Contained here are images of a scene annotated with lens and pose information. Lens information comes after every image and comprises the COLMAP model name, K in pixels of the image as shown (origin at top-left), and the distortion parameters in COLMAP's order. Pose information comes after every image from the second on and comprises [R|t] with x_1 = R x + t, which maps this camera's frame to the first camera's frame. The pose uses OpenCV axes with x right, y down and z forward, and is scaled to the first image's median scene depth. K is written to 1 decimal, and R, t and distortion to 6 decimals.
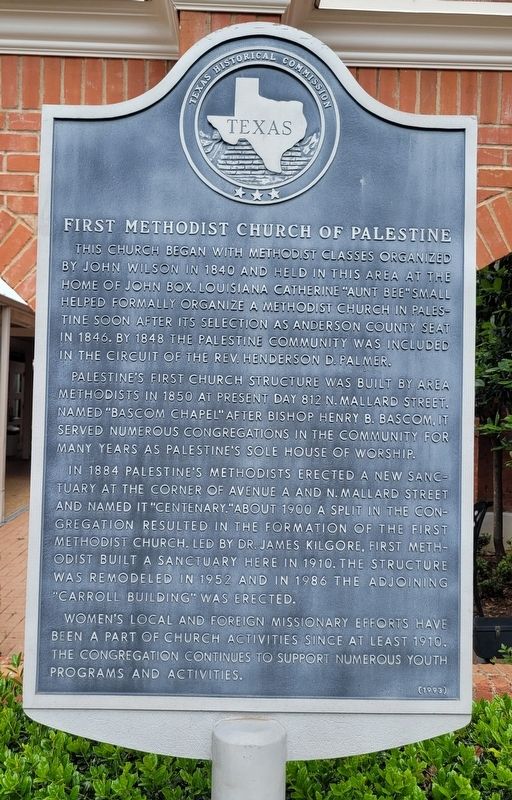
lens RADIAL K [[630.8, 0, 251.2], [0, 630.8, 399.8], [0, 0, 1]] dist [0.005870, 0.001407]
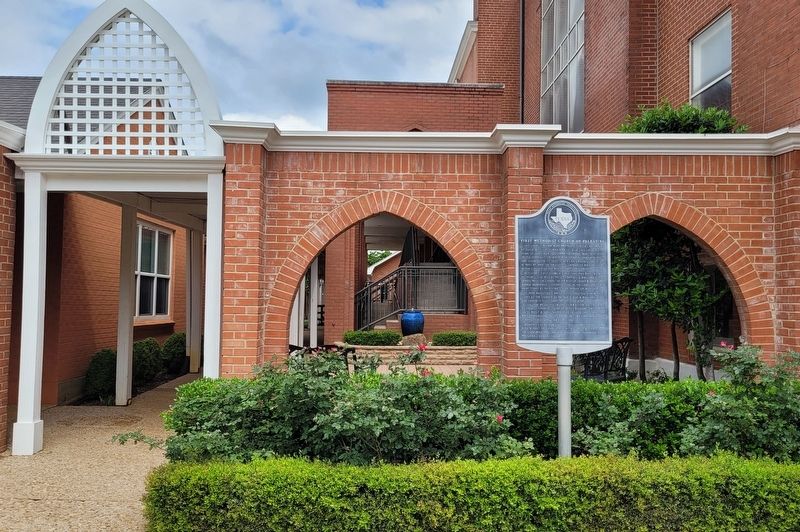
lens RADIAL K [[599.8, 0, 398.4], [0, 599.8, 266.1], [0, 0, 1]] dist [0.000803, -0.001283]
pose [[0.999225, -0.015930, -0.035991, -1.049834], [0.014300, 0.998880, -0.045108, 0.098108], [0.036670, 0.044558, 0.998334, -3.476906]]
